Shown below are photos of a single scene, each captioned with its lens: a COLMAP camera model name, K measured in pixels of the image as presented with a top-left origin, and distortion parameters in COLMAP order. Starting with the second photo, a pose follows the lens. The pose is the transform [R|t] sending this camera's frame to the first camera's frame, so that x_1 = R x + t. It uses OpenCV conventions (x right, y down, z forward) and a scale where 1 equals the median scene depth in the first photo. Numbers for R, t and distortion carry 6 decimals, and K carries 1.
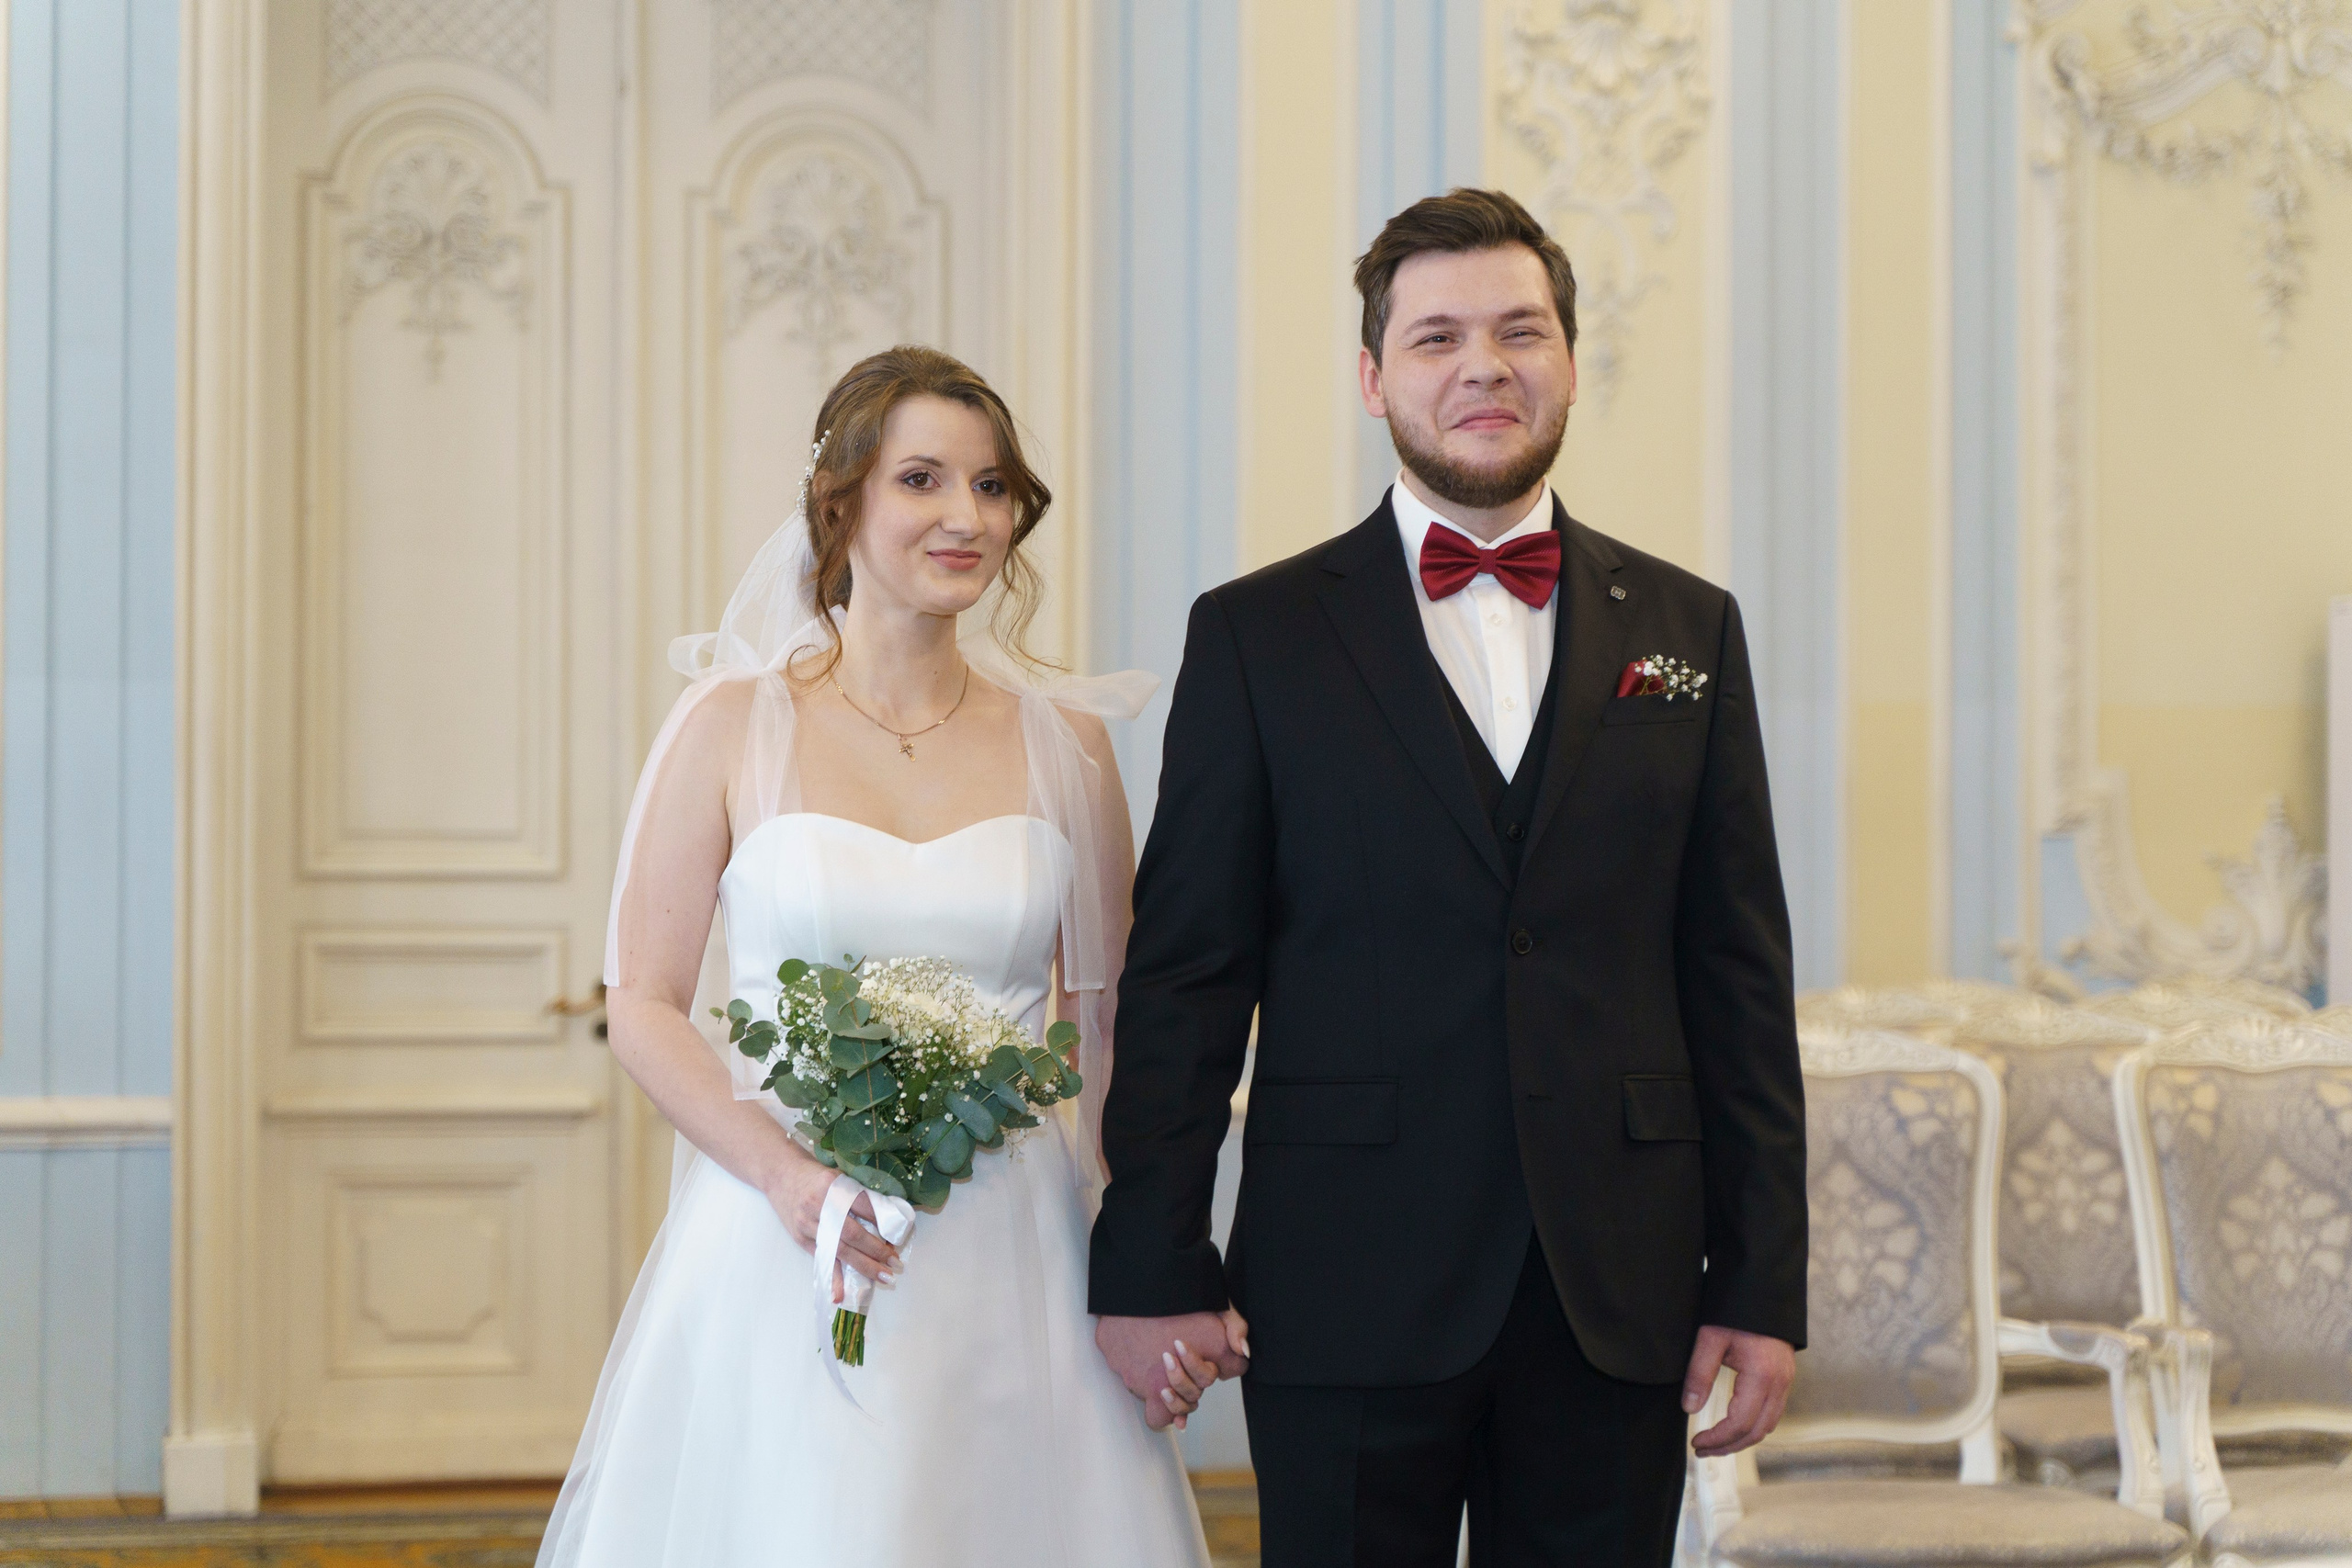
lens RADIAL K [[4427.0, 0, 1167.4], [0, 4427.0, 888.7], [0, 0, 1]] dist [0.139084, -1.021926]
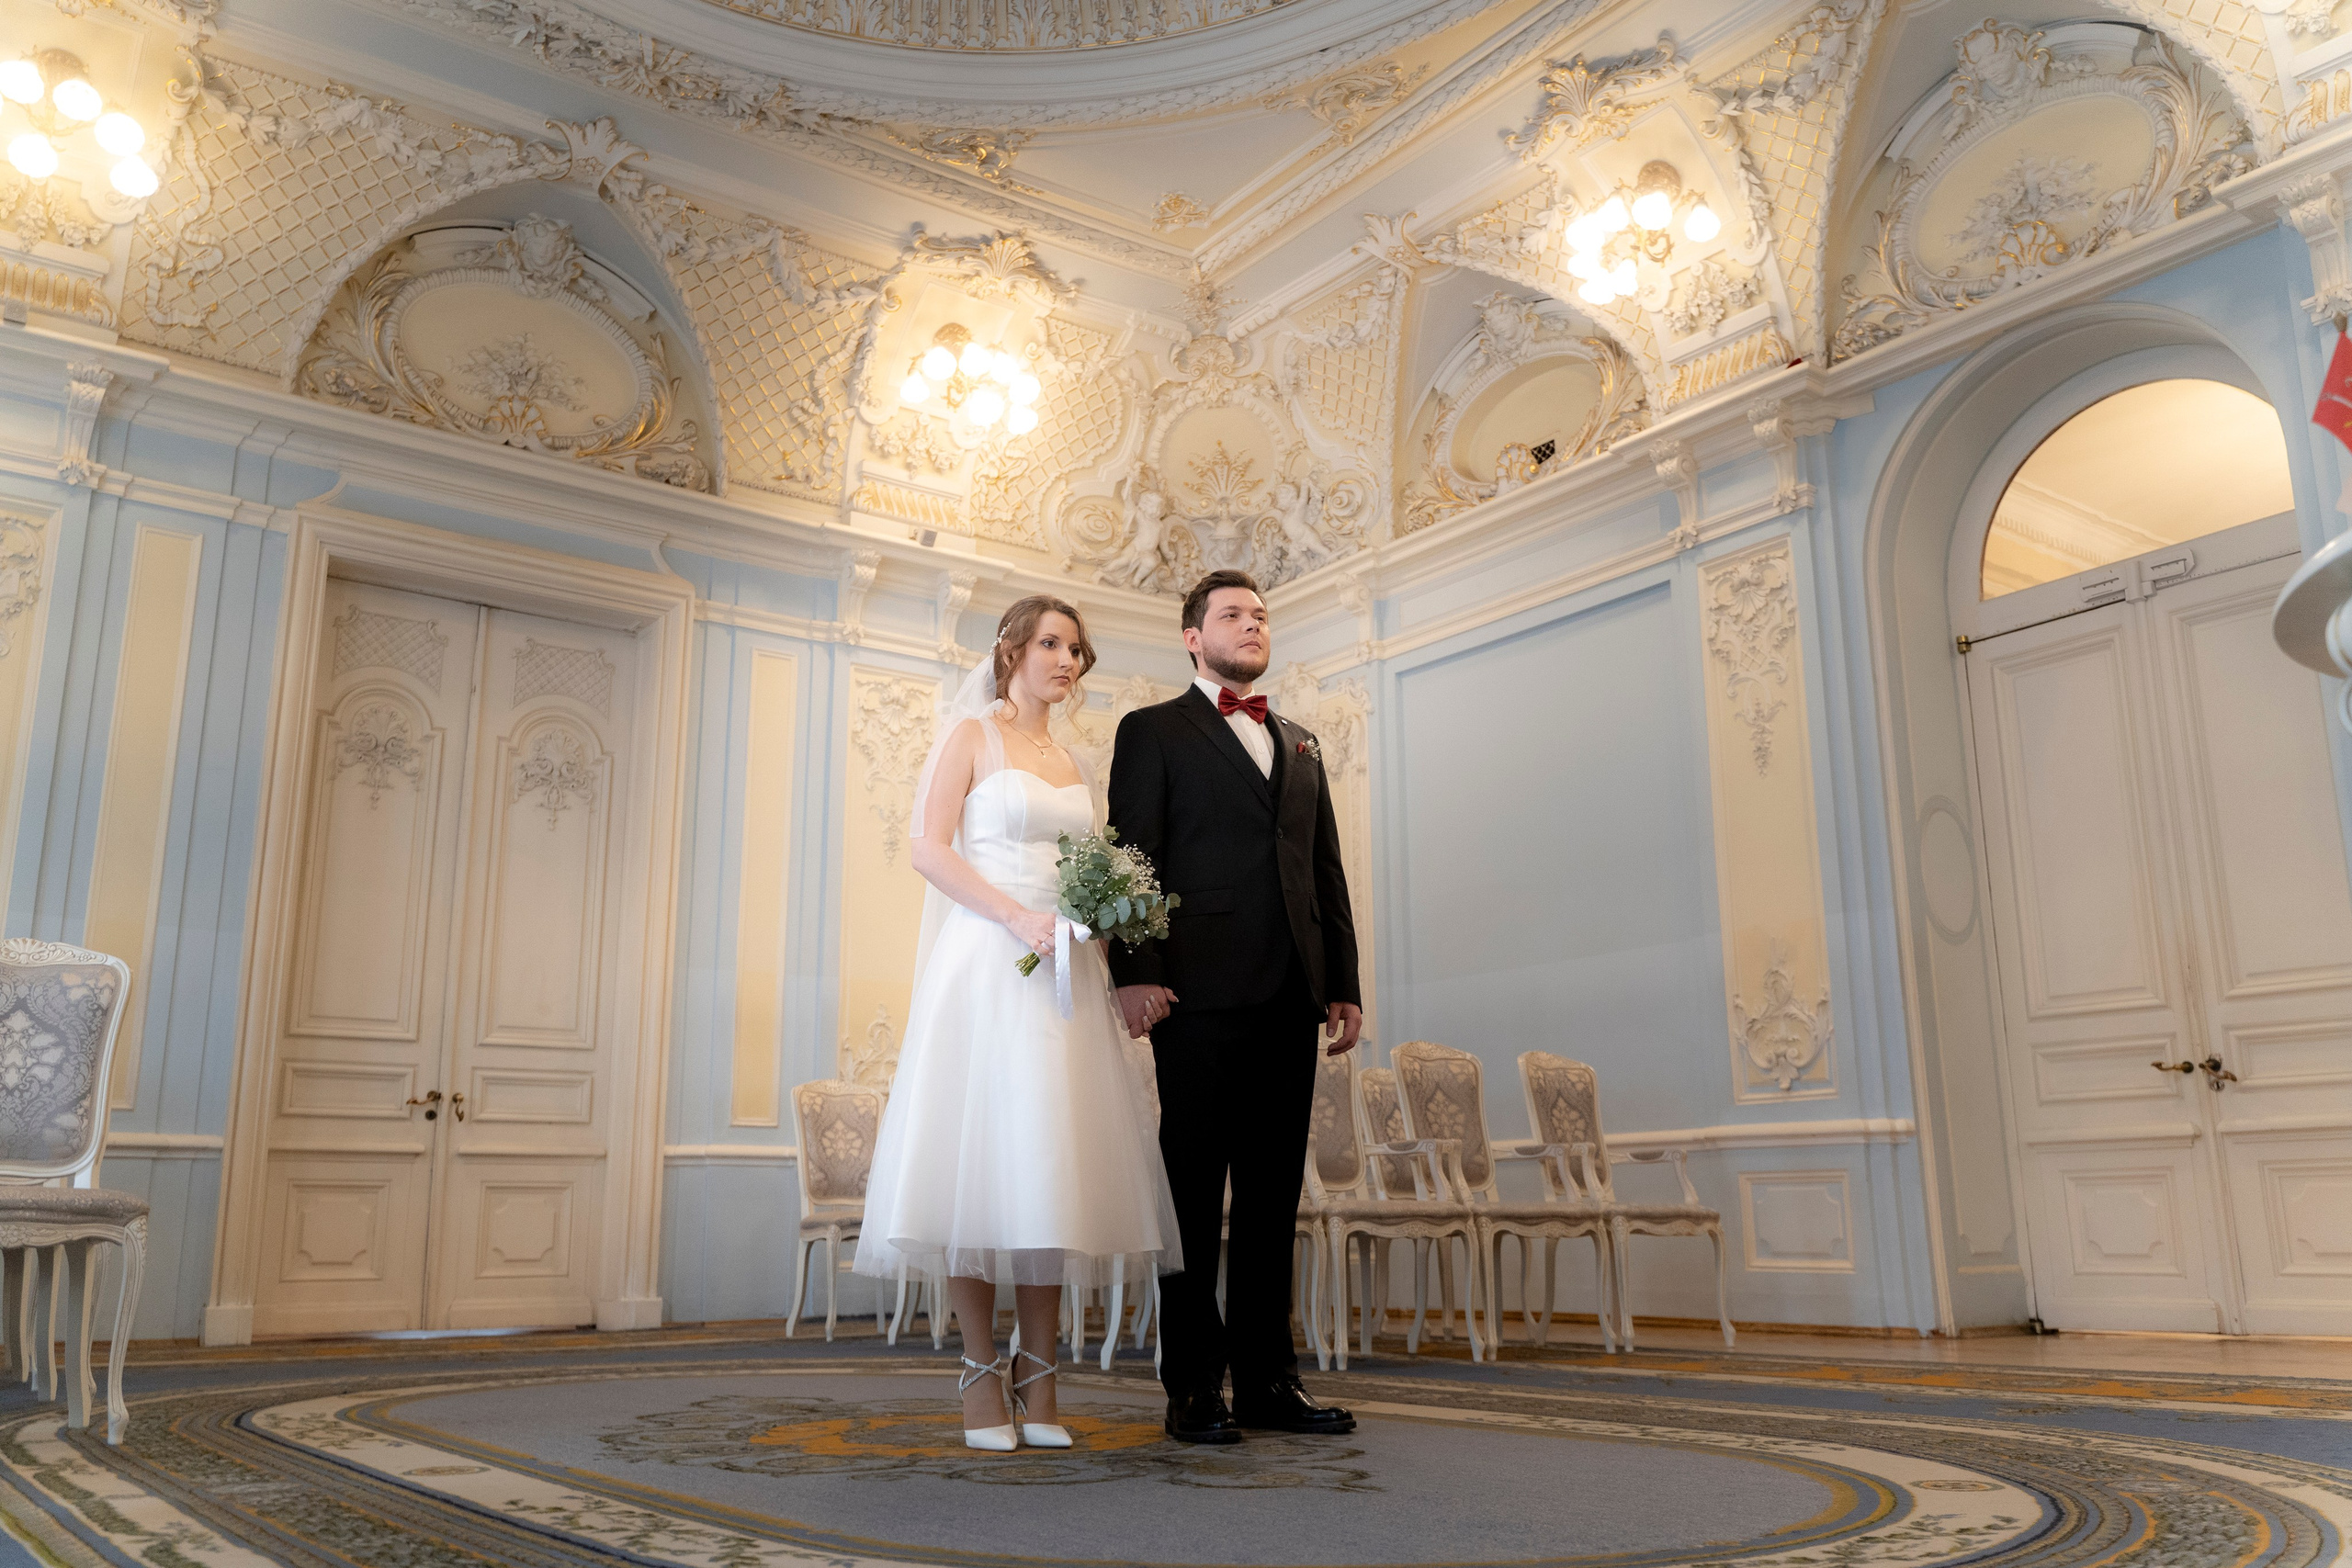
lens RADIAL K [[1877.3, 0, 1182.0], [0, 1877.3, 810.8], [0, 0, 1]] dist [0.009612, -0.006299]
pose [[0.916696, 0.075009, 0.392482, -0.164902], [0.015583, 0.974765, -0.222690, 0.097775], [-0.399281, 0.210255, 0.892394, 0.023394]]
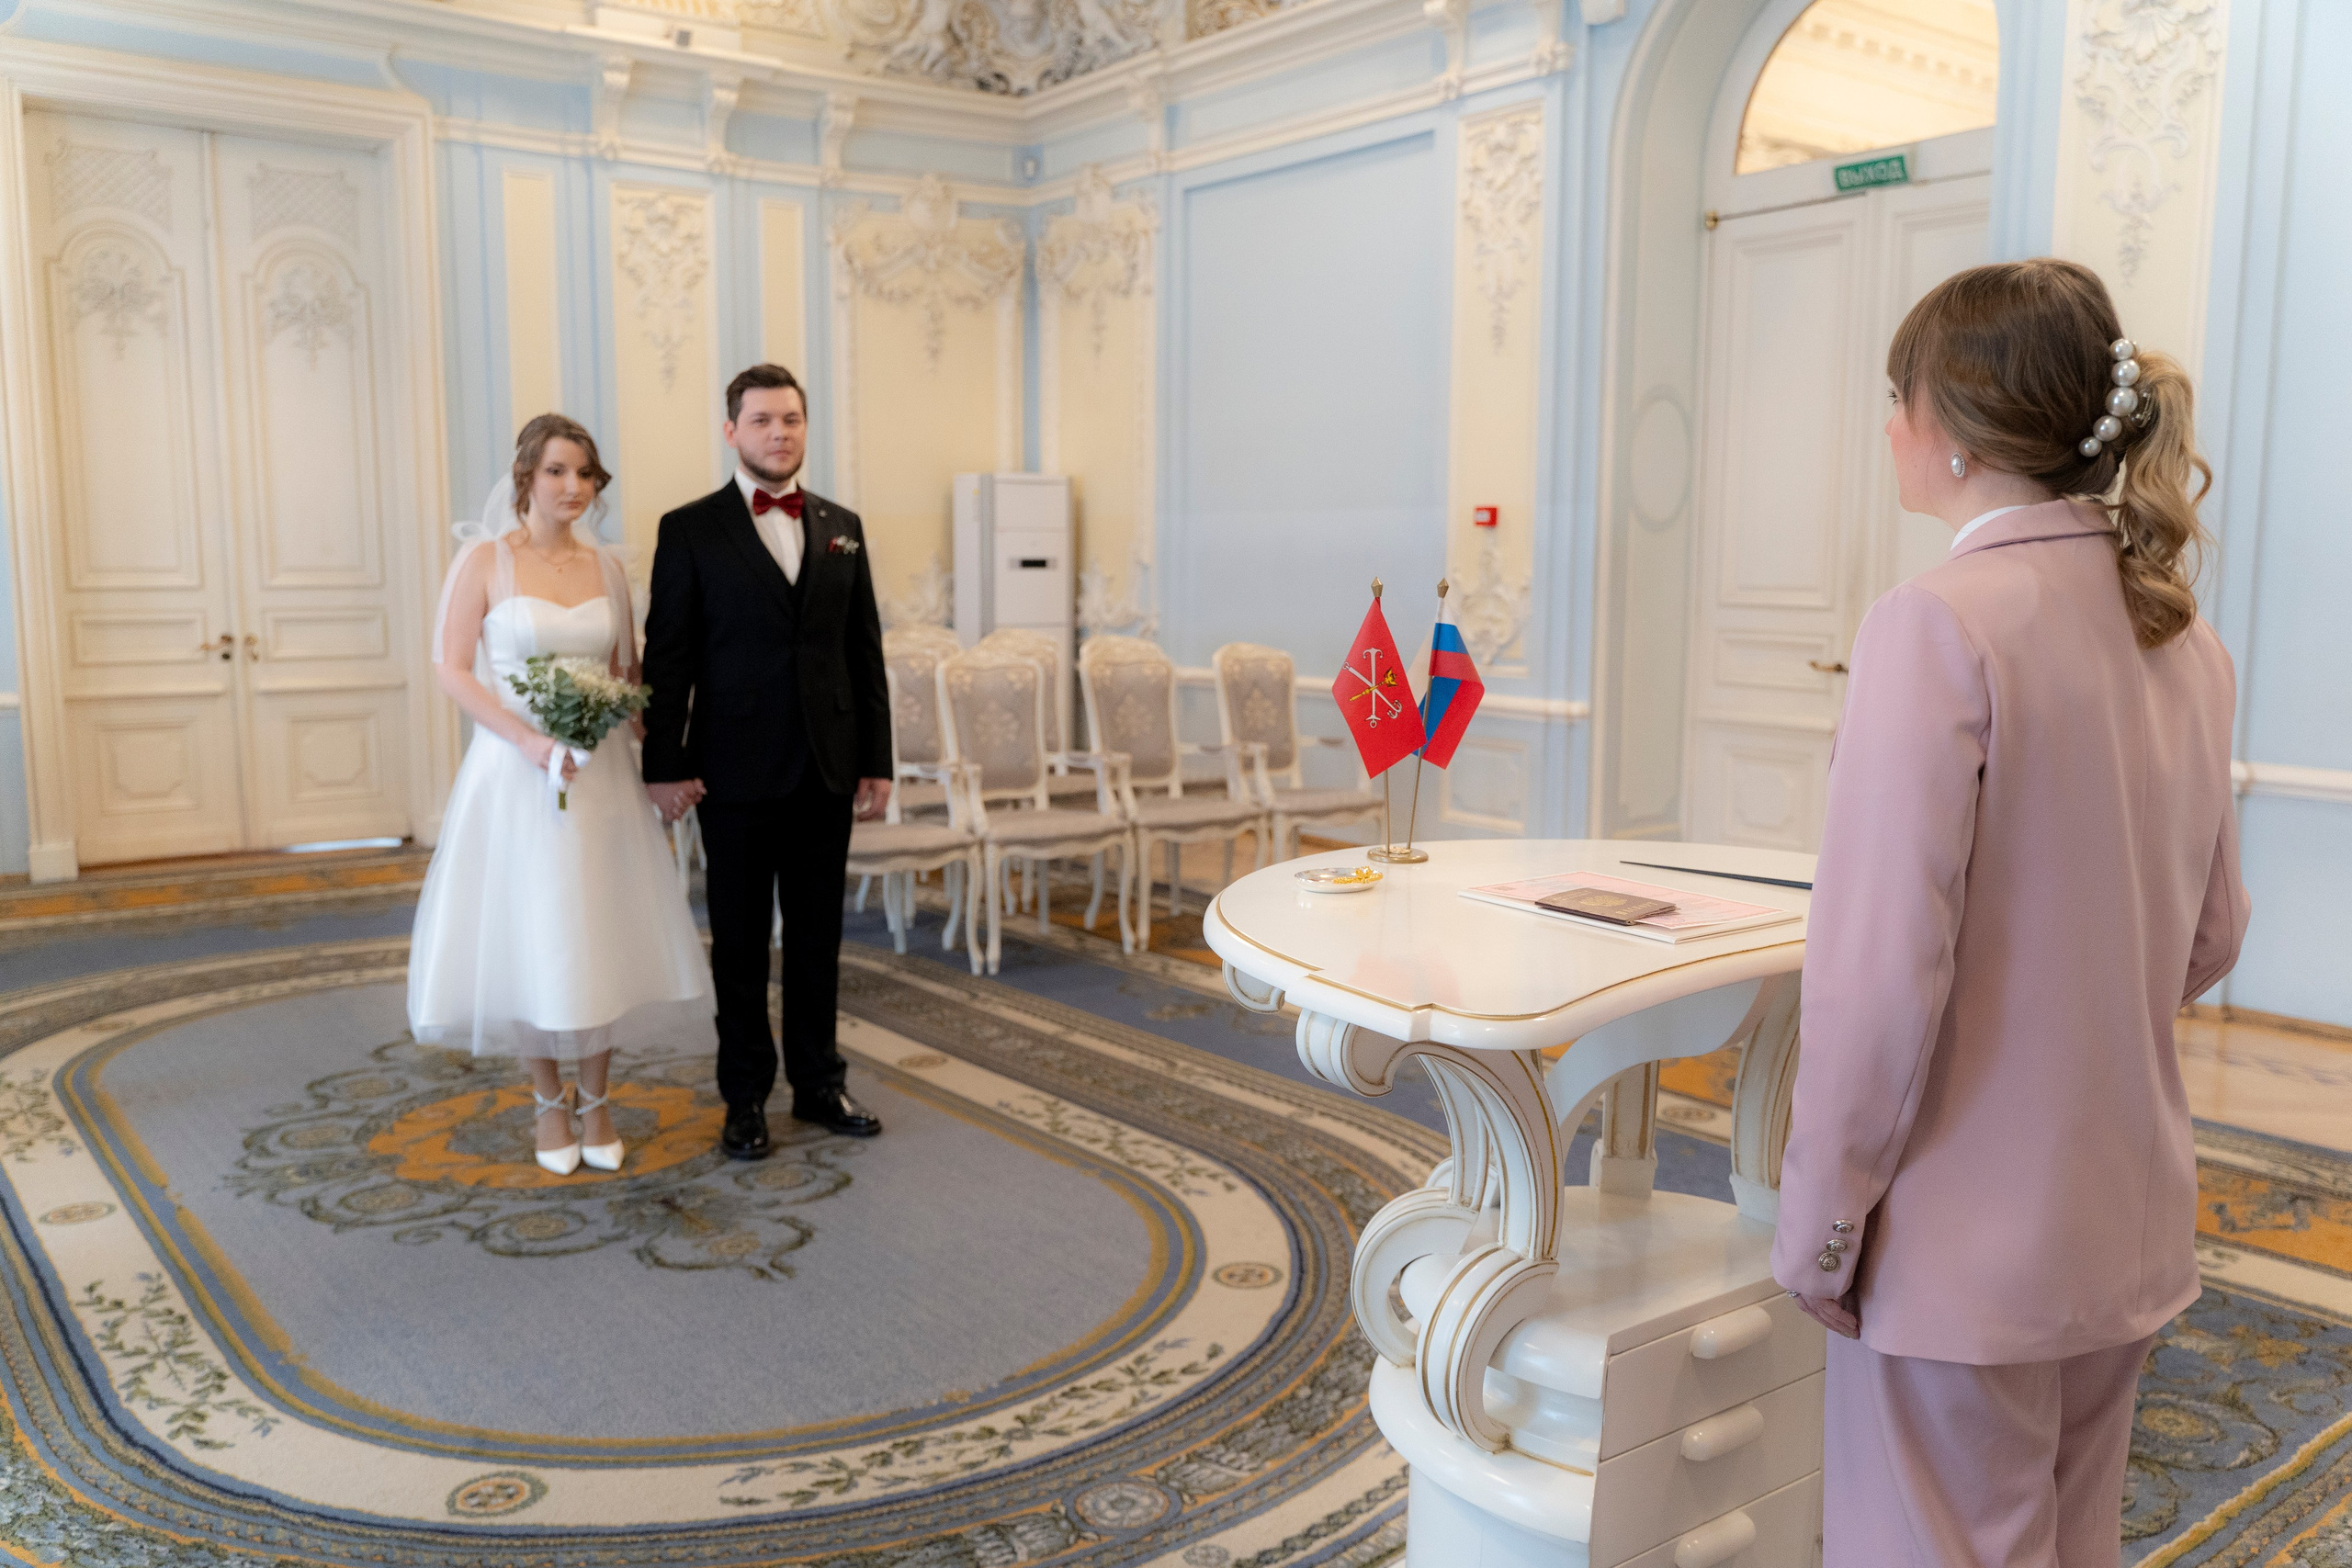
lens RADIAL K [[1877.3, 0, 1182.0], [0, 1877.3, 810.8], [0, 0, 1]] dist [0.009612, -0.006299]
pose [[0.912244, -0.056356, 0.405753, -0.077995], [0.001859, 0.991051, 0.133469, -0.017285], [-0.409644, -0.121001, 0.904185, -0.072342]]
